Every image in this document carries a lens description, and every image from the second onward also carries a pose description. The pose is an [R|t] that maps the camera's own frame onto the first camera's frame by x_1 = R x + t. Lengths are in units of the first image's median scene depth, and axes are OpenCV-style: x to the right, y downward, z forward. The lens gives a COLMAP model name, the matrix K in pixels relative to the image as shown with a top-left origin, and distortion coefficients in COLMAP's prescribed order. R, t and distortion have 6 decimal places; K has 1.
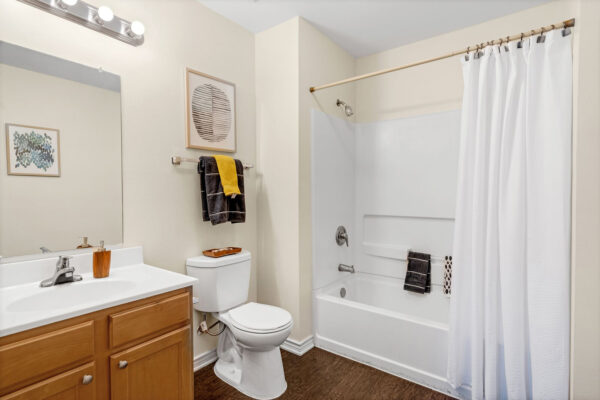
lens RADIAL K [[299.9, 0, 300.0], [0, 299.9, 200.0], [0, 0, 1]] dist [0.004259, 0.000533]
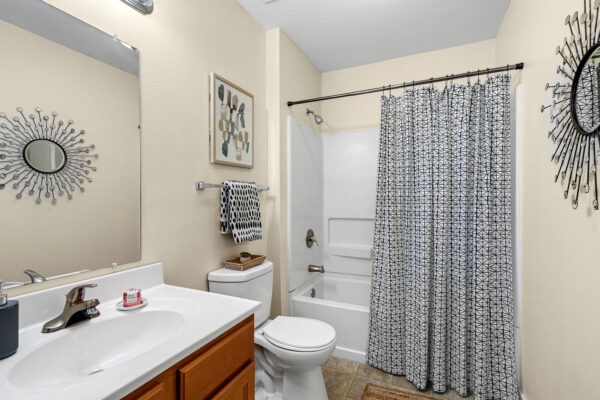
lens RADIAL K [[269.5, 0, 298.6], [0, 269.5, 195.5], [0, 0, 1]] dist [-0.000491, -0.000210]
pose [[0.973789, 0.018563, 0.226696, -0.208373], [-0.012412, 0.999516, -0.028526, -0.007698], [-0.227115, 0.024964, 0.973548, 0.122046]]
